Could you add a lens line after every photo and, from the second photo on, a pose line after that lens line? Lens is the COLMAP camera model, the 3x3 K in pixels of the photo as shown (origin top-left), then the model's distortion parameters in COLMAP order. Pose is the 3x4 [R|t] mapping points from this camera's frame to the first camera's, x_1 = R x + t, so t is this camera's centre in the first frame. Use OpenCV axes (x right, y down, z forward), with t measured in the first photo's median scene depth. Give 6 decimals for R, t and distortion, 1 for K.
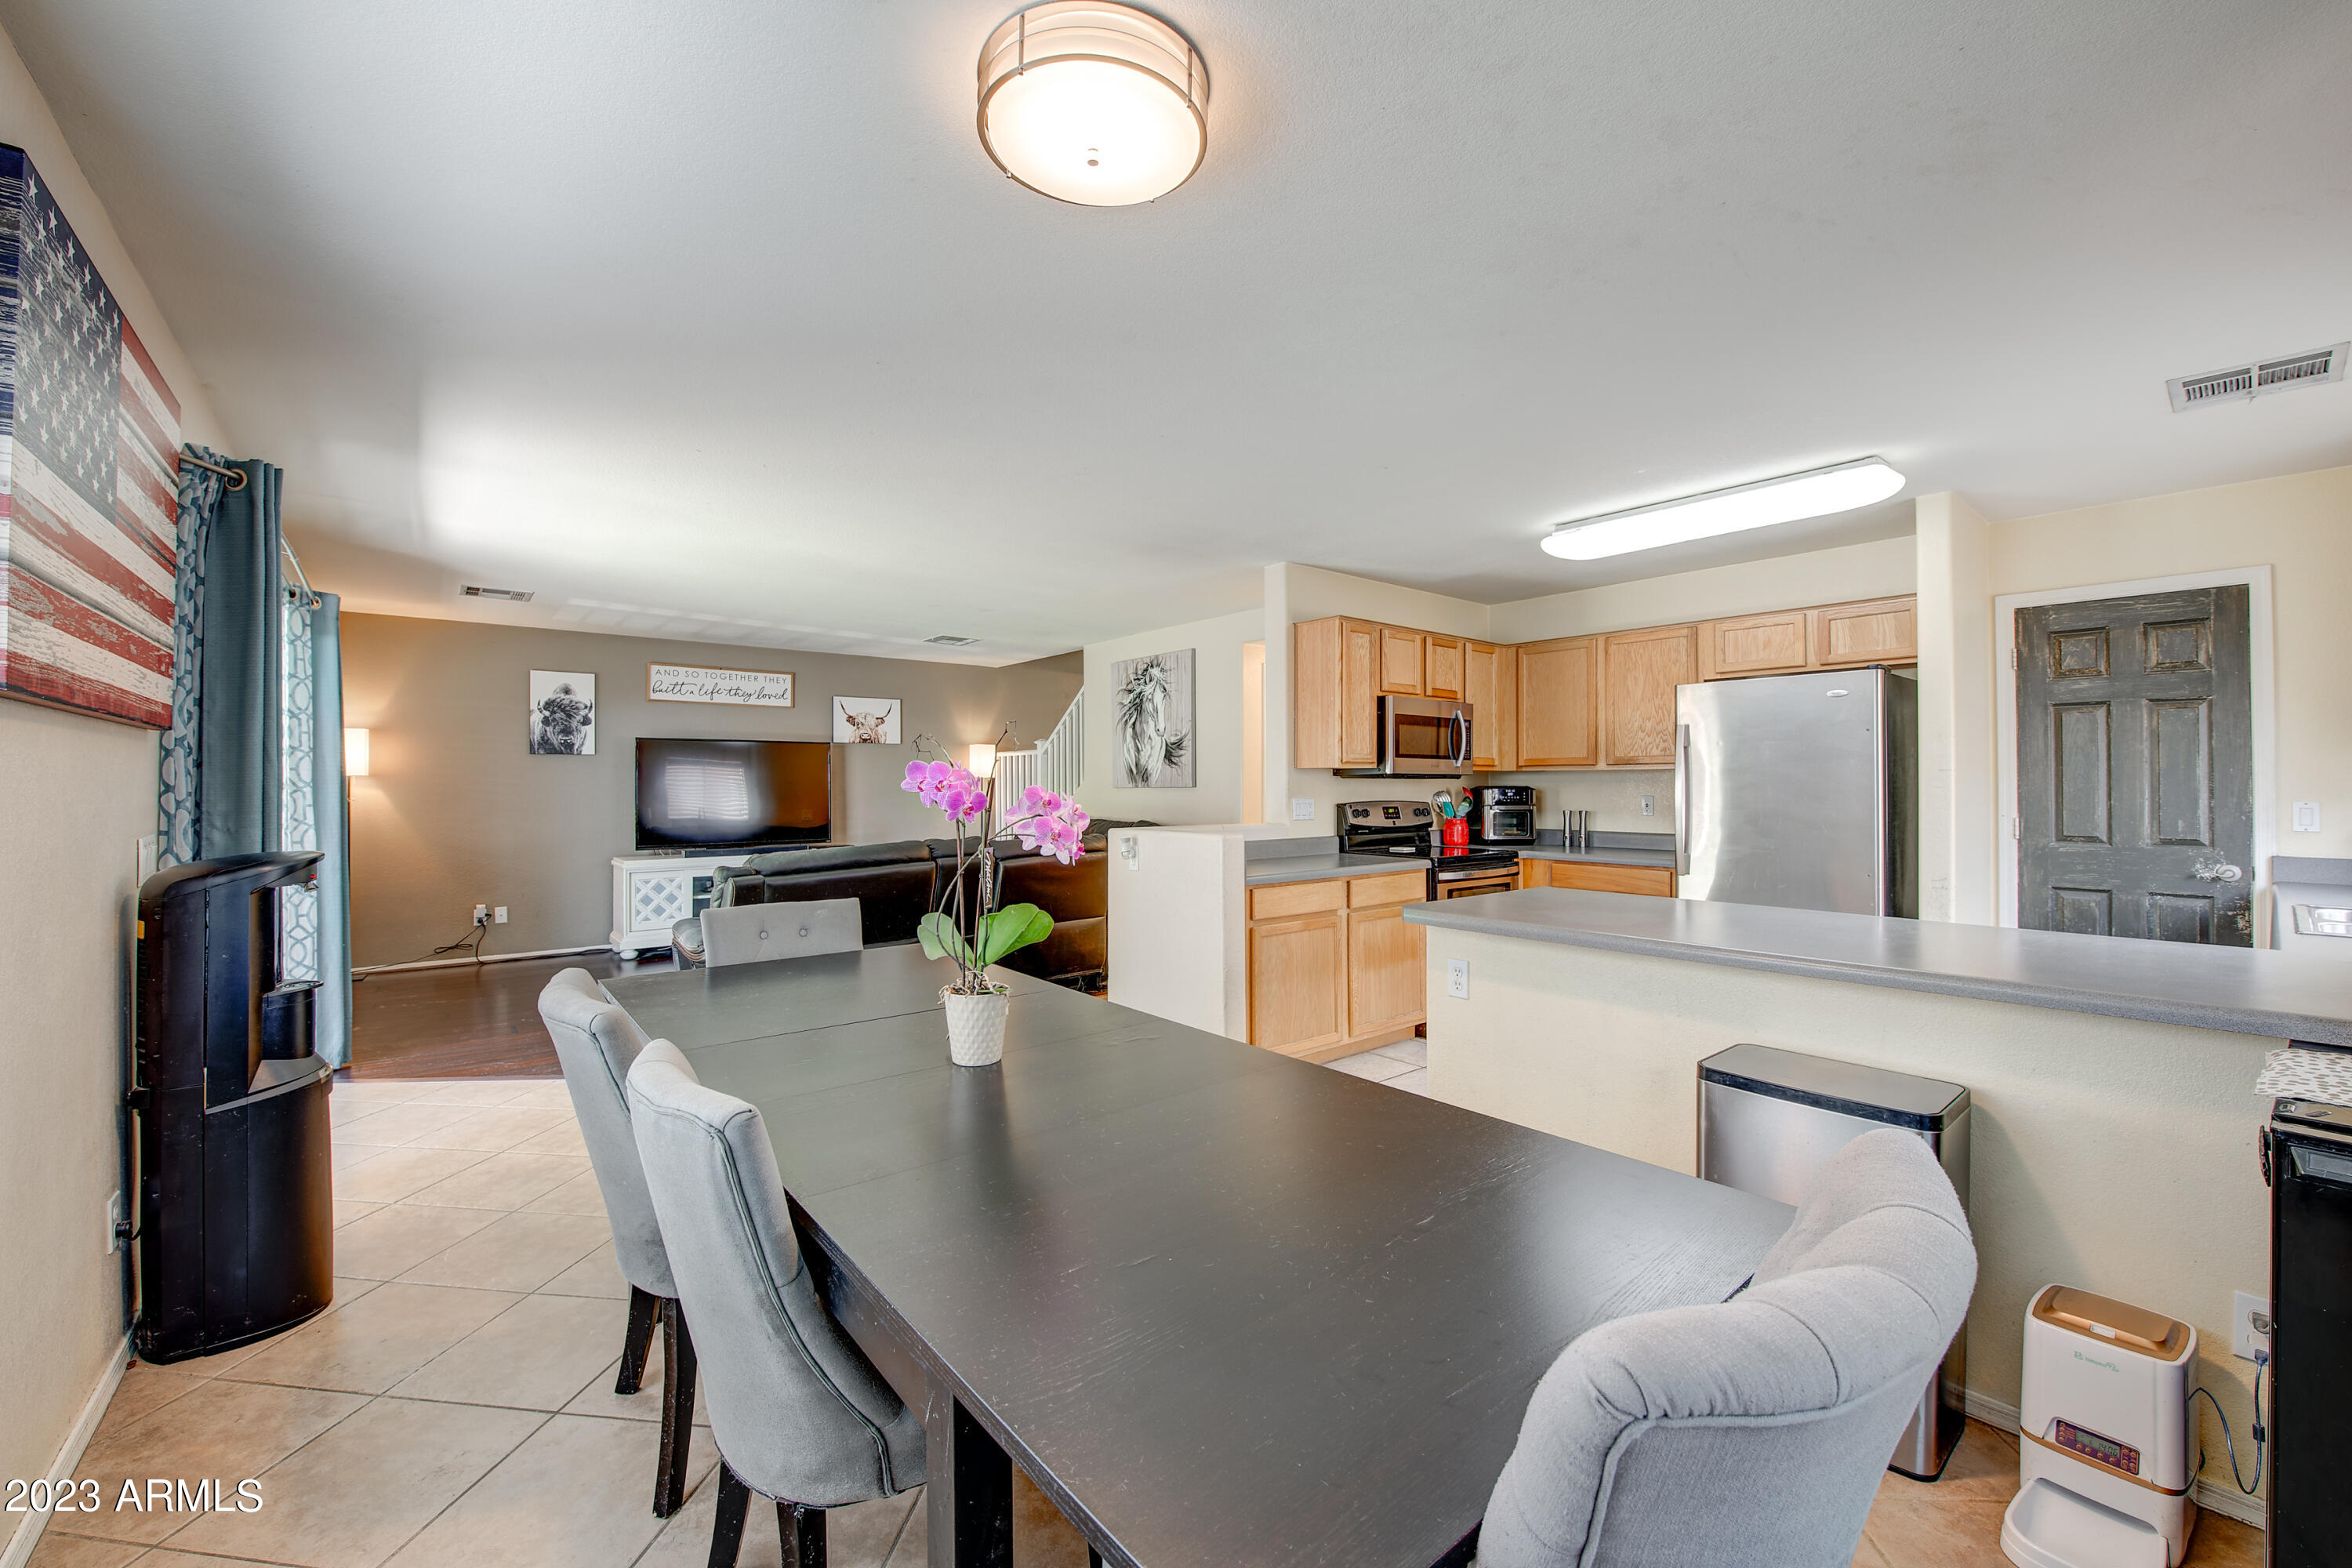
lens RADIAL K [[936.8, 0, 1199.5], [0, 936.8, 780.6], [0, 0, 1]] dist [-0.009353, 0.001233]
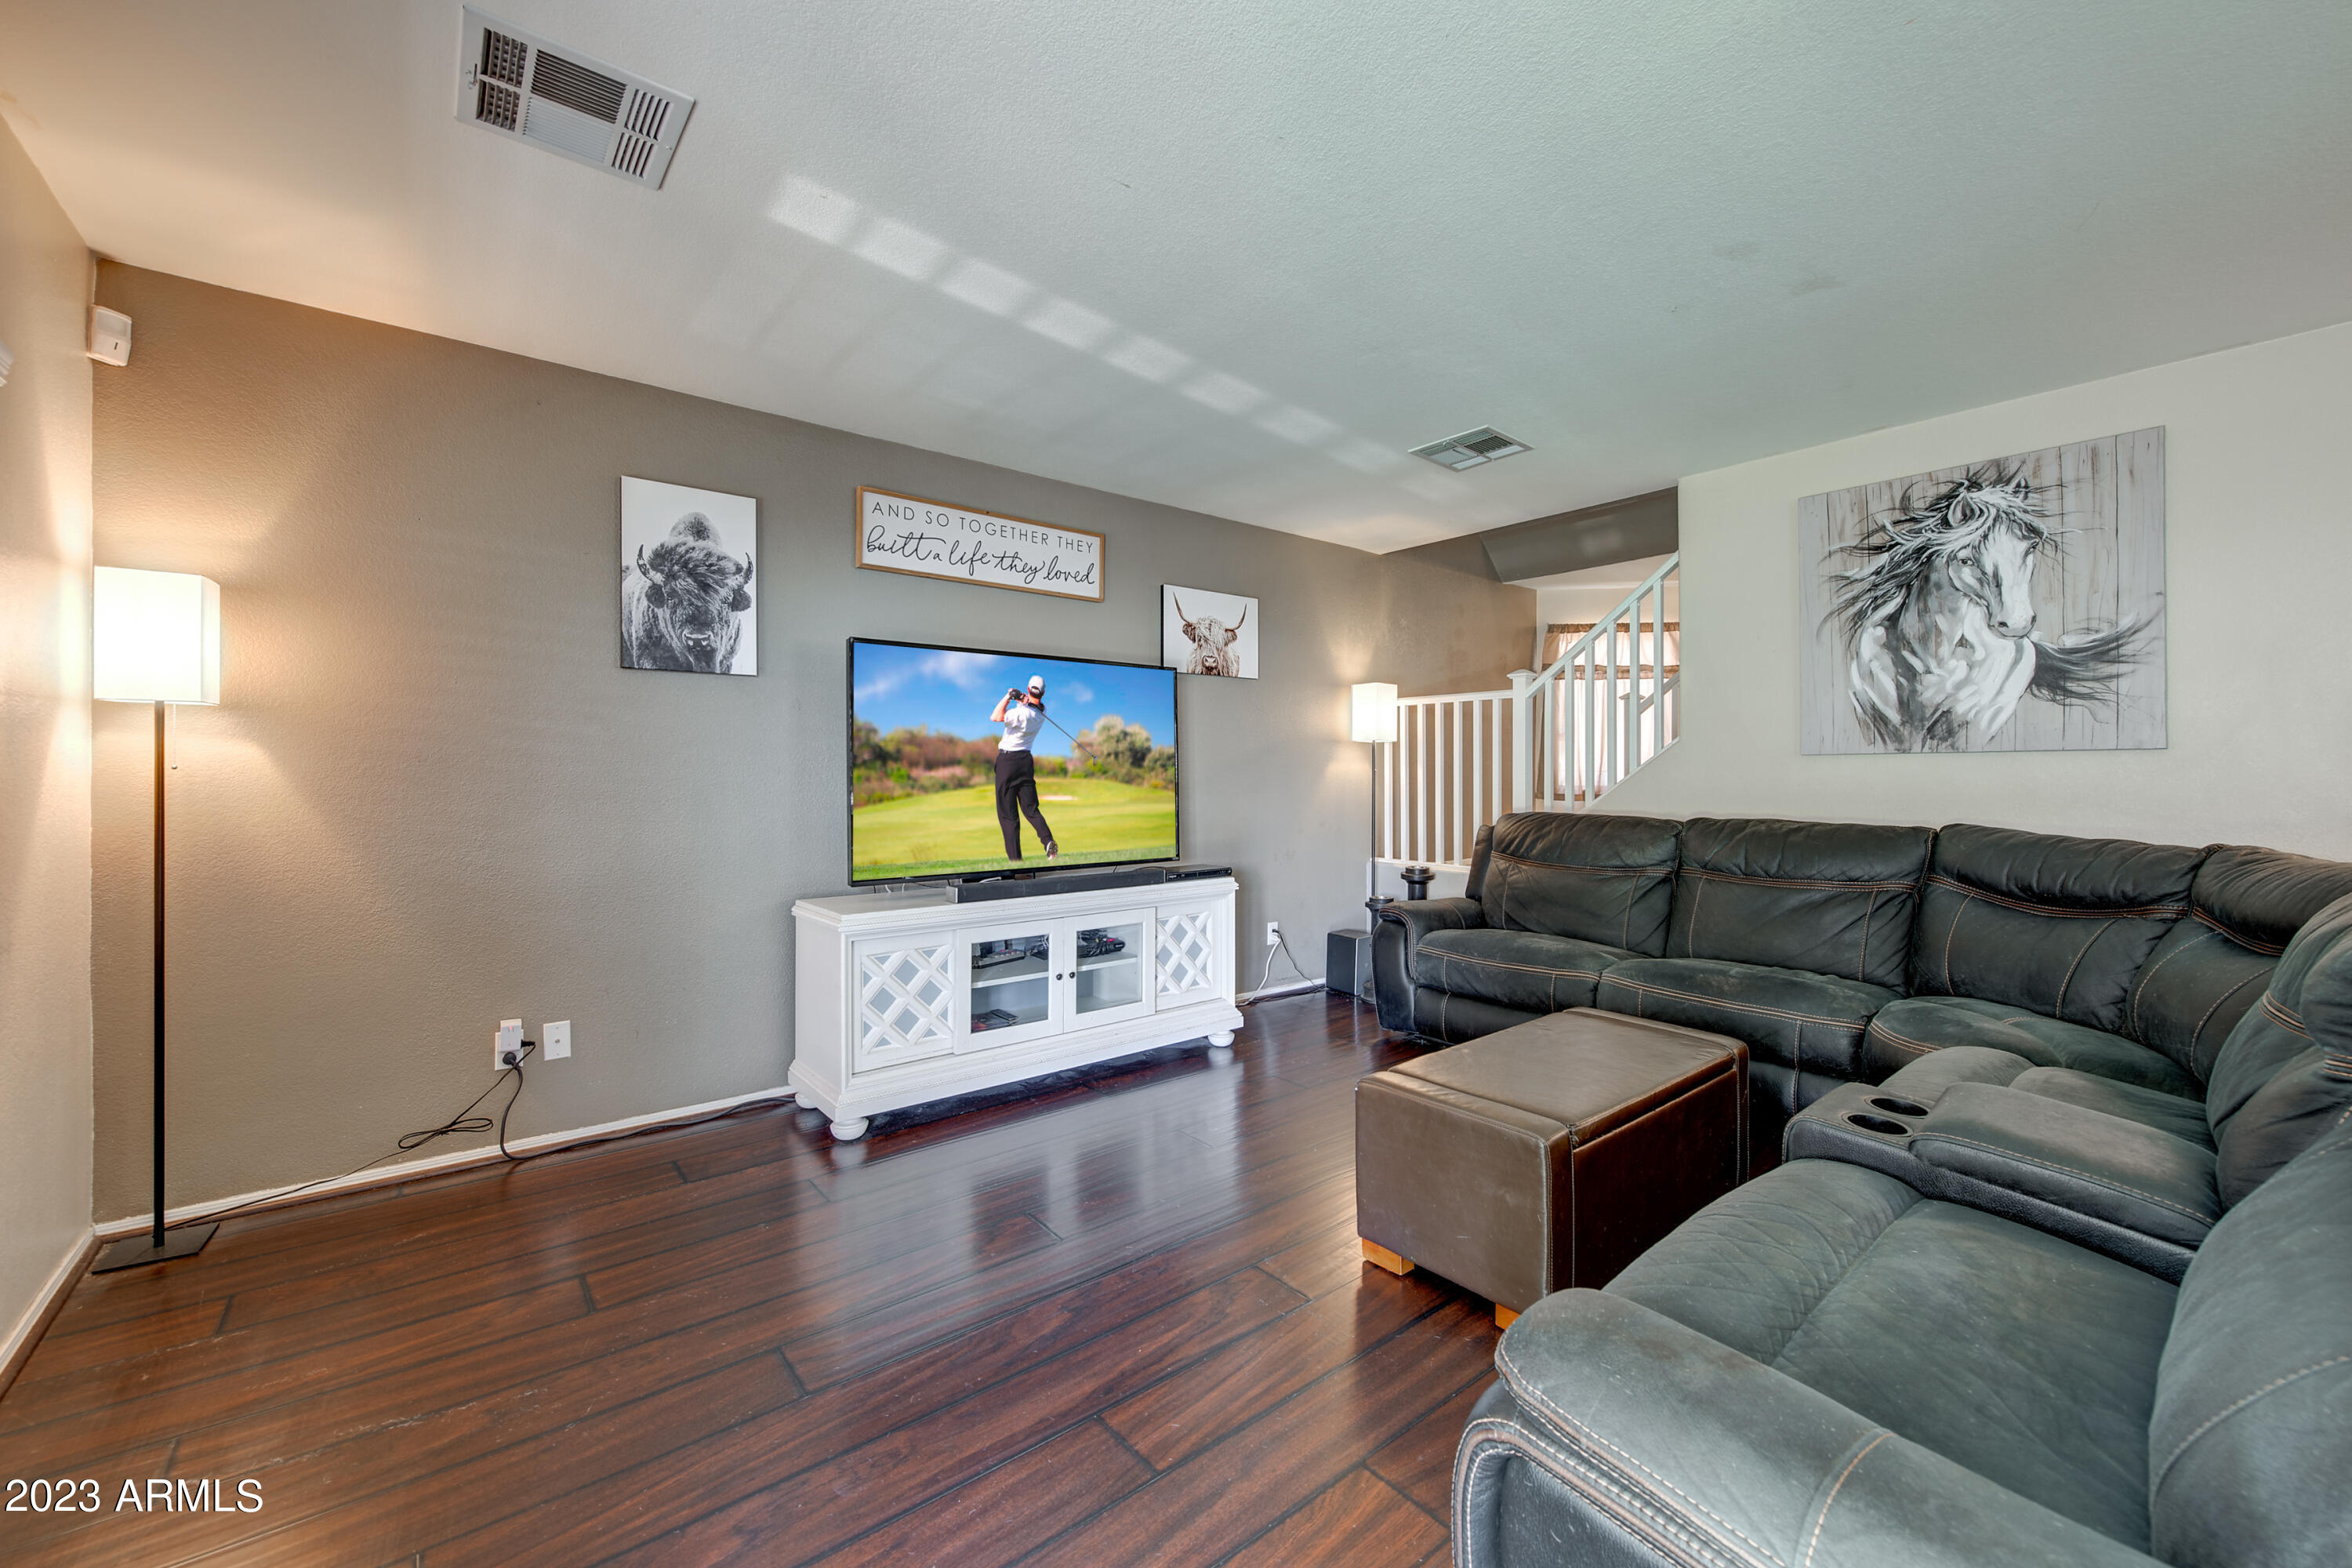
lens RADIAL K [[936.8, 0, 1186.4], [0, 936.8, 774.9], [0, 0, 1]] dist [-0.009353, 0.001233]
pose [[0.999912, 0.003117, -0.012861, -0.533515], [-0.003059, 0.999985, 0.004549, 0.022106], [0.012875, -0.004509, 0.999907, 0.674537]]
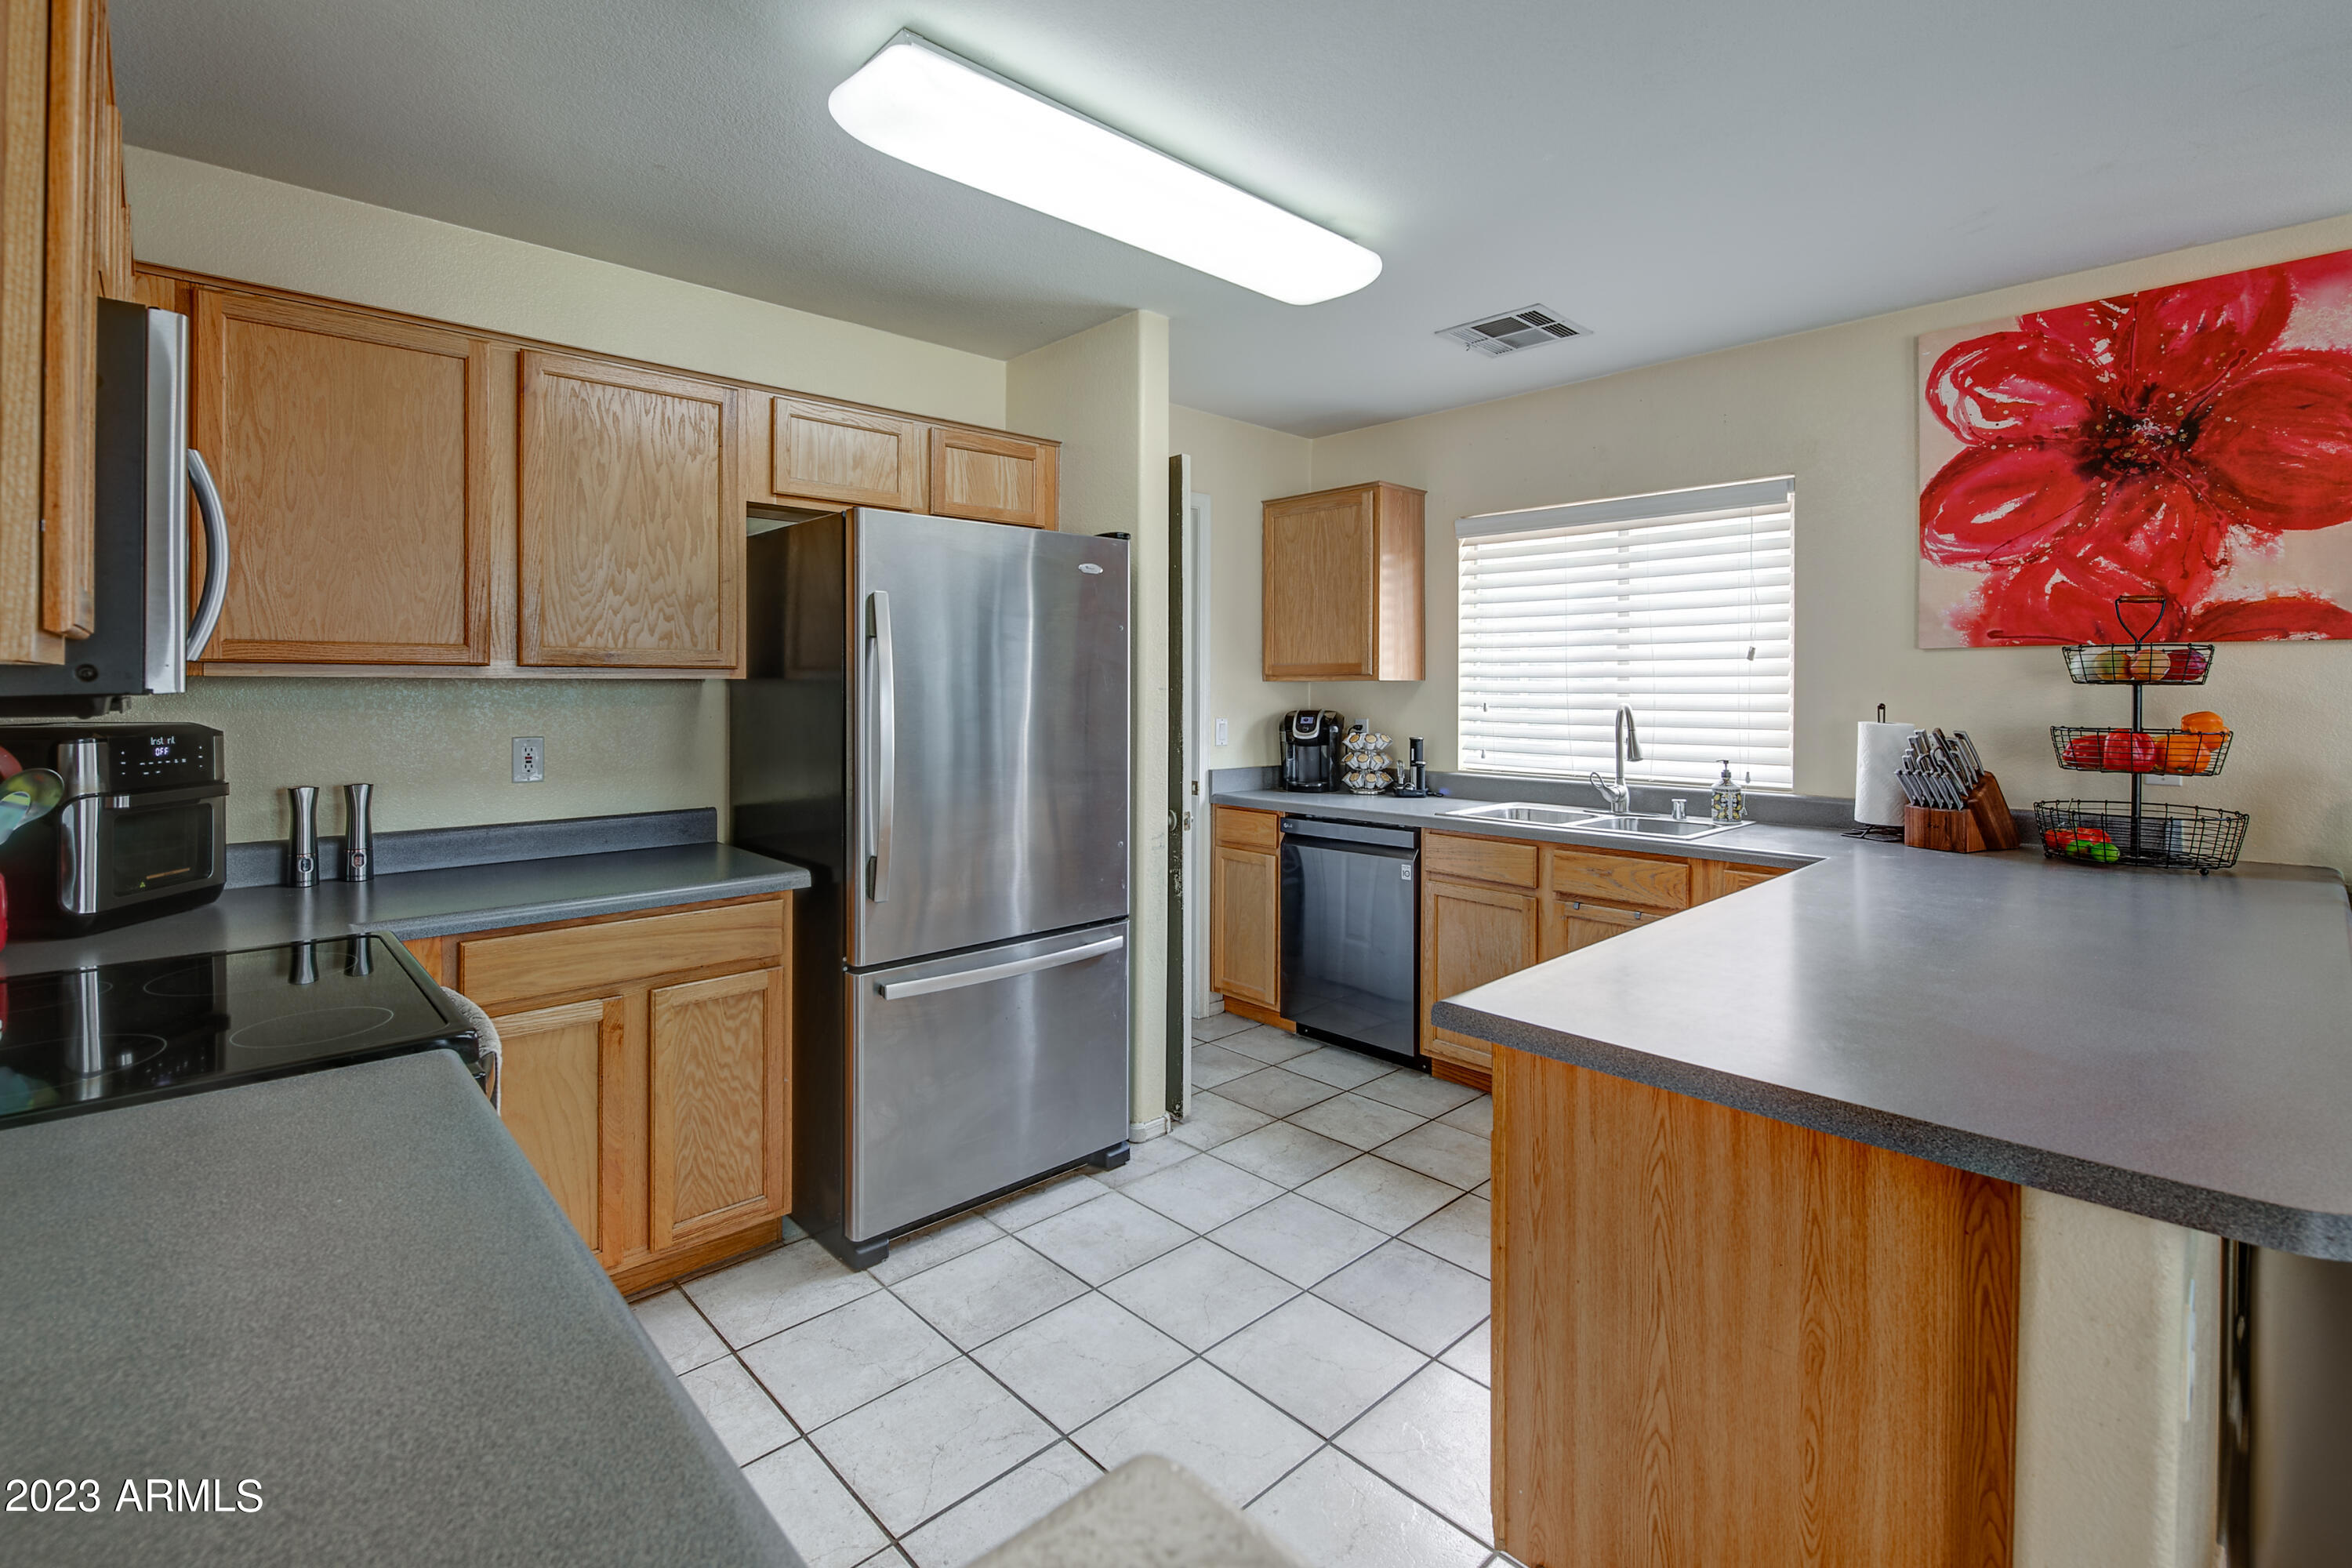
lens RADIAL K [[1075.9, 0, 1206.0], [0, 1075.9, 689.3], [0, 0, 1]] dist [0.000181, -0.000442]
pose [[-0.075268, 0.000166, 0.997163, -0.046159], [-0.003575, 0.999994, -0.000436, -0.006906], [-0.997157, -0.003598, -0.075266, 0.683838]]
